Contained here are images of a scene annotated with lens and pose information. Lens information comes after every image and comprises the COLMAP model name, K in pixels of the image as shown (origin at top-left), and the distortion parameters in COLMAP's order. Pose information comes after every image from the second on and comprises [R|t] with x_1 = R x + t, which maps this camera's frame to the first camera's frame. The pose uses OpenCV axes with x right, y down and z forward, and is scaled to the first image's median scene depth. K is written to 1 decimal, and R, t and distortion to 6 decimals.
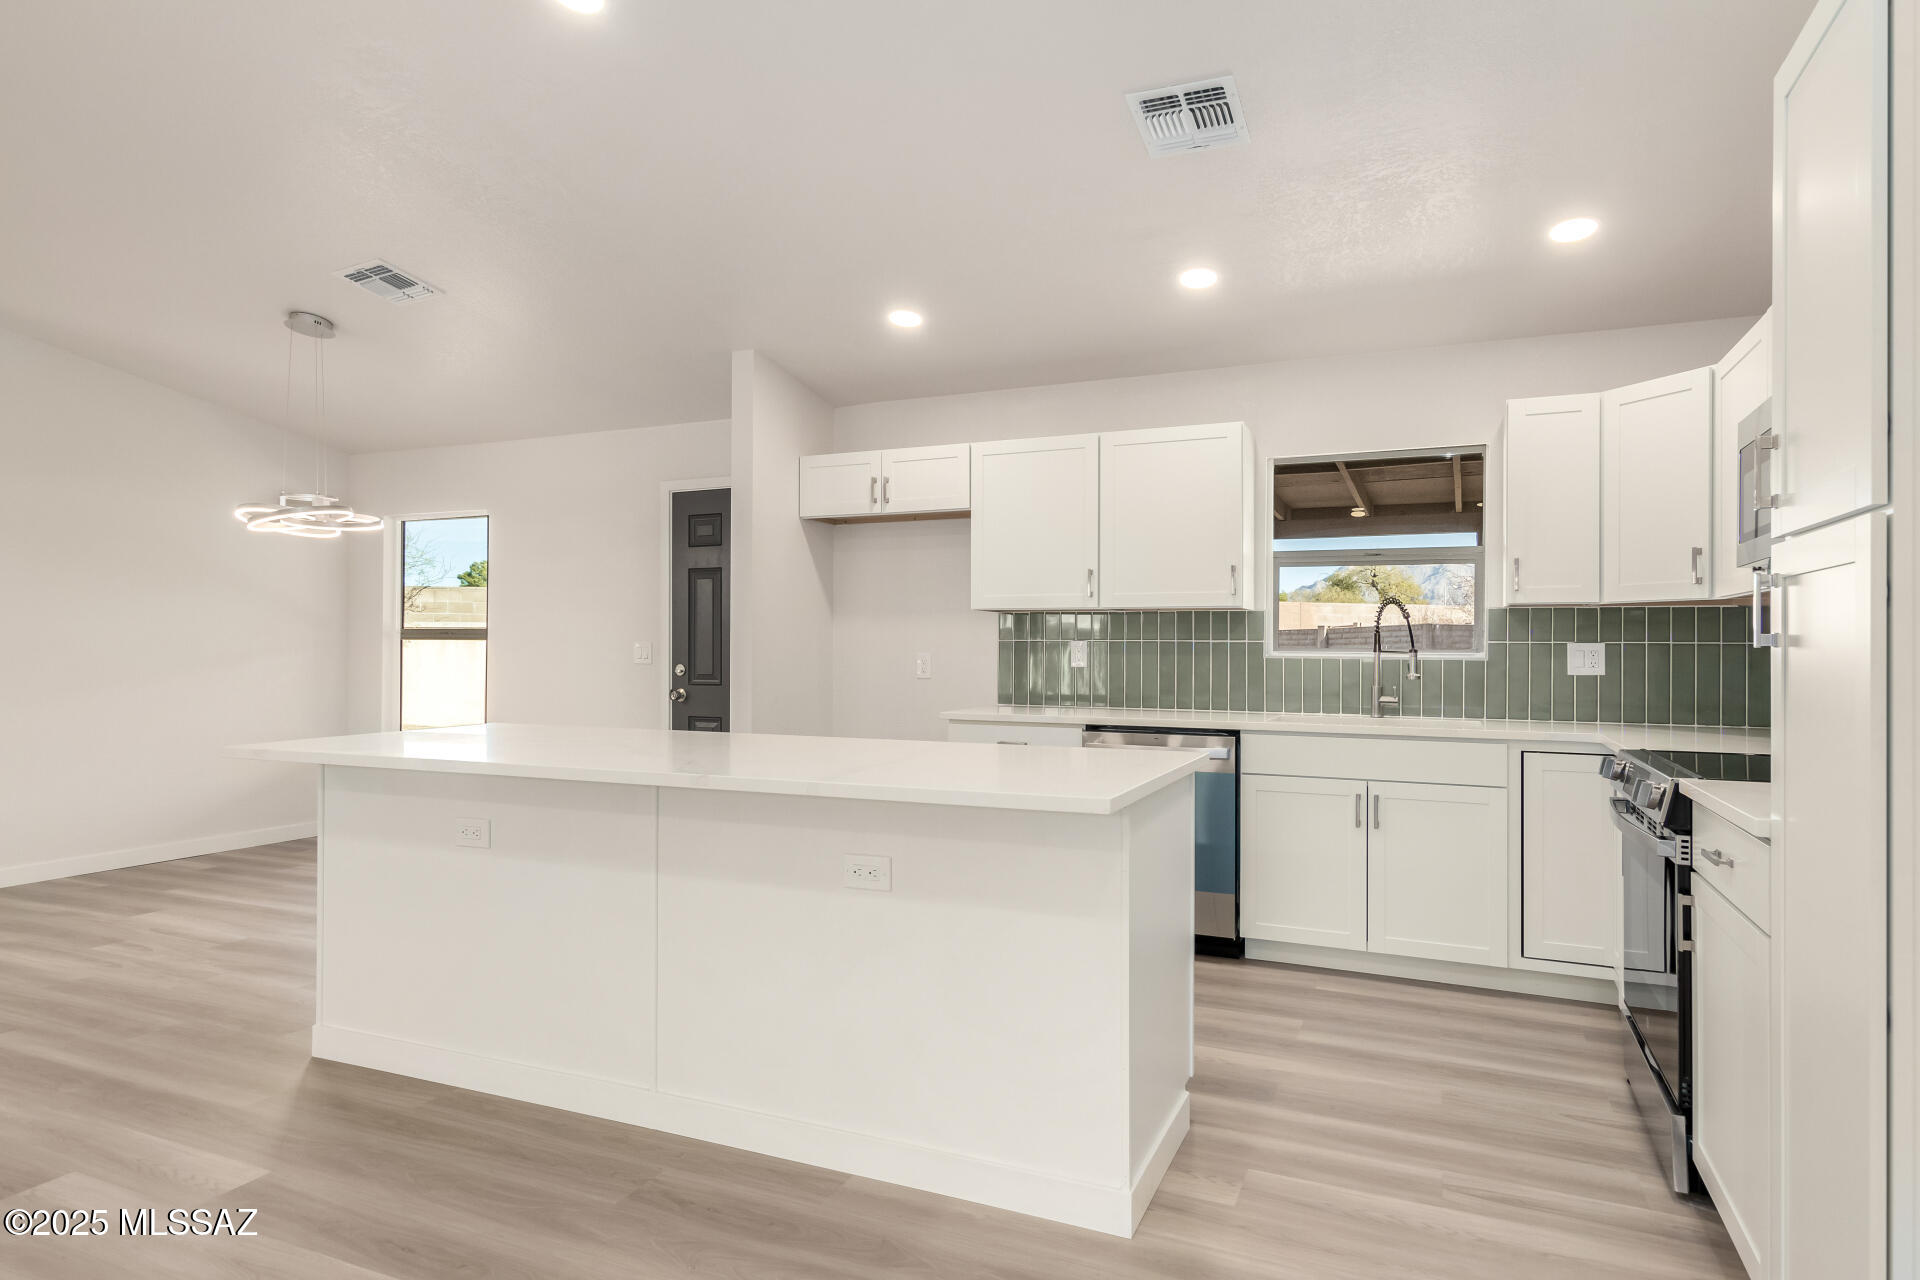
lens RADIAL K [[1065.4, 0, 960.0], [0, 1065.4, 640.0], [0, 0, 1]] dist [-0.000238, -0.000288]
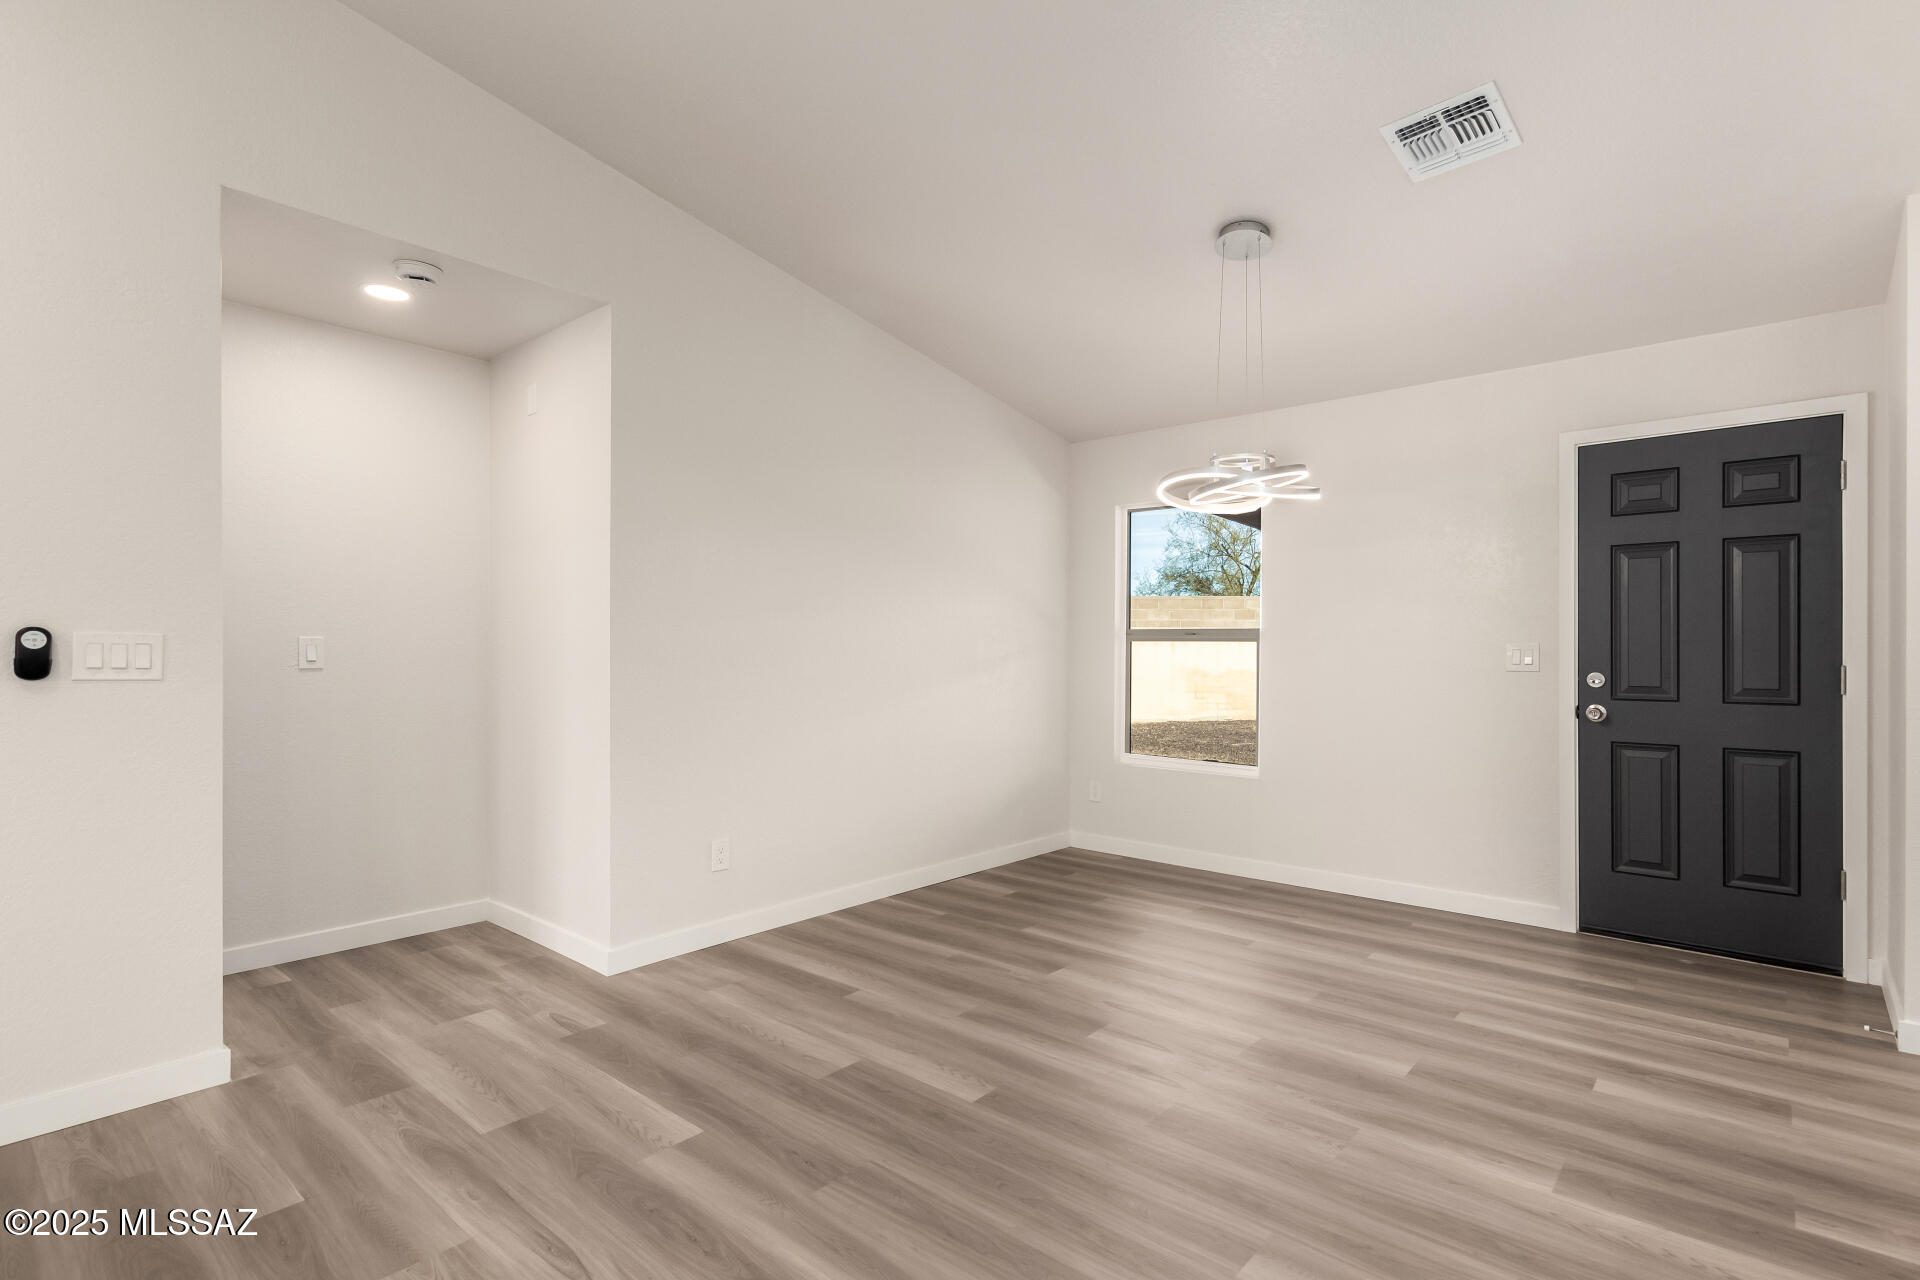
lens RADIAL K [[932.0, 0, 960.0], [0, 932.0, 640.0], [0, 0, 1]] dist [0.005468, 0.000111]
pose [[0.956617, -0.005330, -0.291300, -0.490224], [0.005282, 0.999986, -0.000954, -0.002071], [0.291301, -0.000626, 0.956631, 0.228234]]
